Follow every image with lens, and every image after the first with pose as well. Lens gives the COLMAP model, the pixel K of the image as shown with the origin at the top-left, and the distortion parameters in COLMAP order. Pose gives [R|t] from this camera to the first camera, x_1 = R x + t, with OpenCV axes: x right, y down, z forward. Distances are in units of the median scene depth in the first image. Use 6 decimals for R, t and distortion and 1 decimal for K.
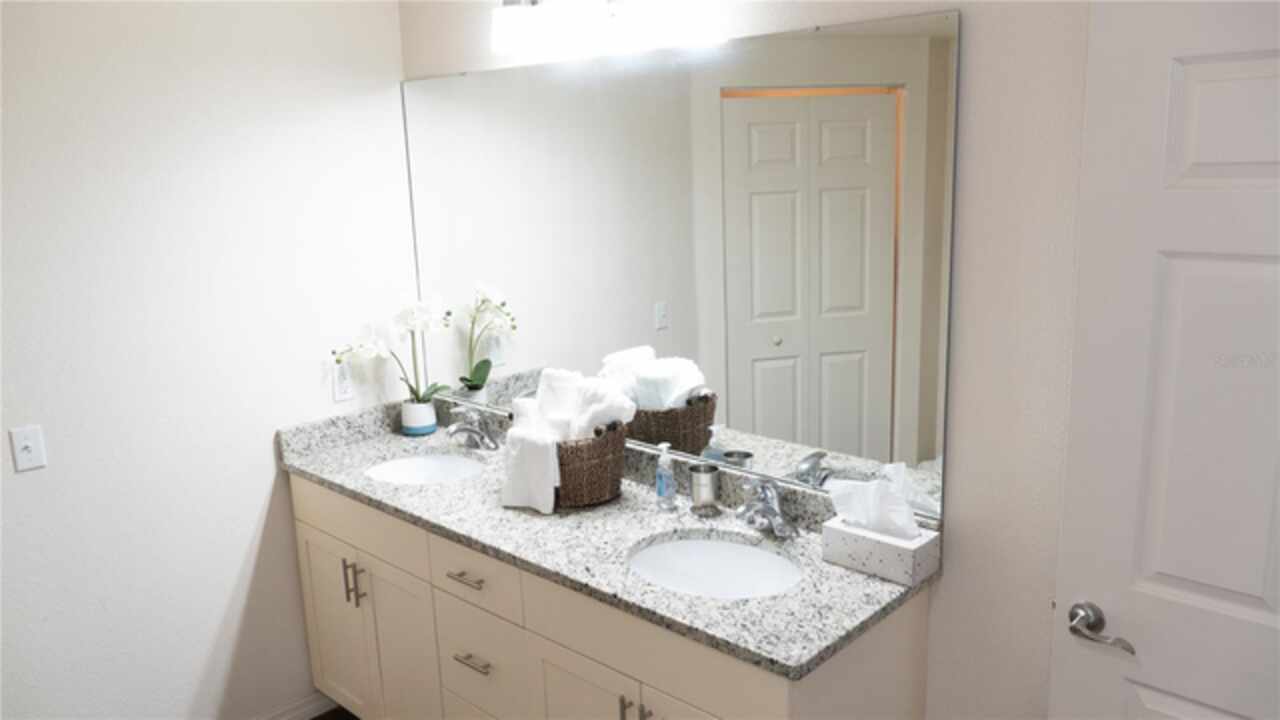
lens RADIAL K [[956.5, 0, 642.3], [0, 956.5, 360.8], [0, 0, 1]] dist [-0.013122, -0.004139]
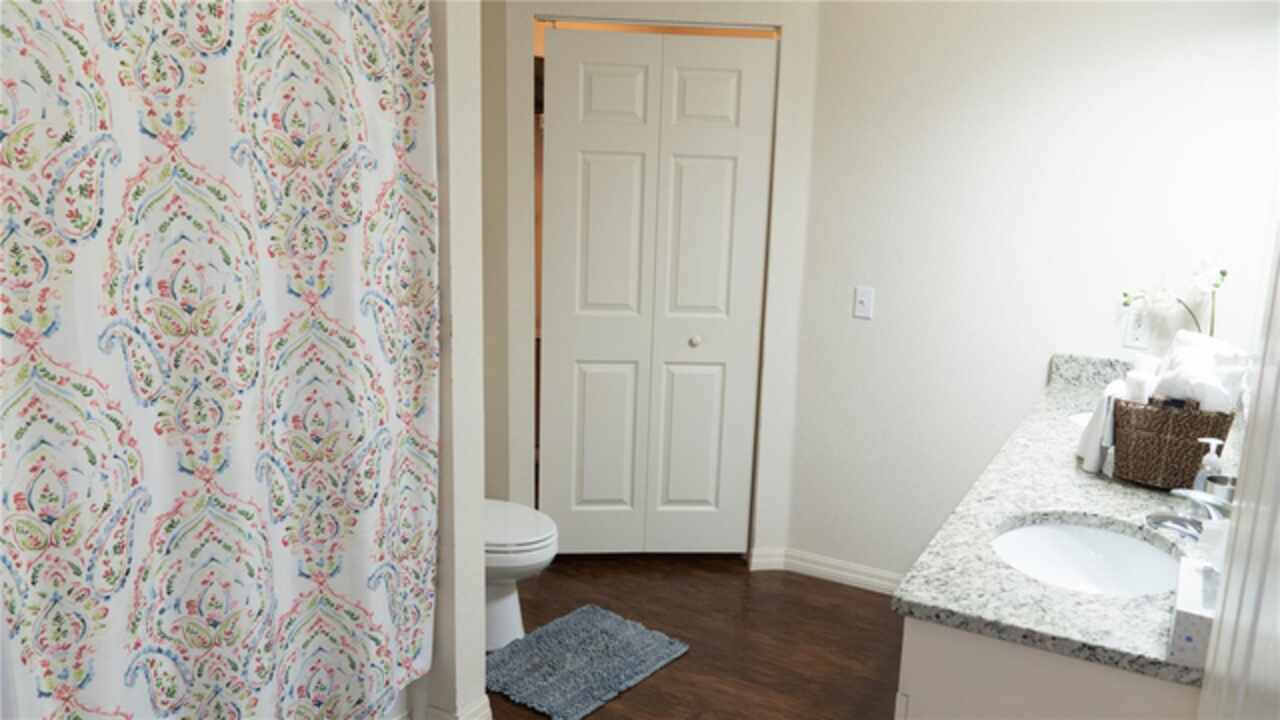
lens RADIAL K [[956.5, 0, 644.5], [0, 956.5, 369.6], [0, 0, 1]] dist [-0.013122, -0.004139]
pose [[0.219345, 0.243302, -0.944824, 0.649168], [-0.233201, 0.953411, 0.191375, -0.009305], [0.947368, 0.178357, 0.265864, 0.331798]]
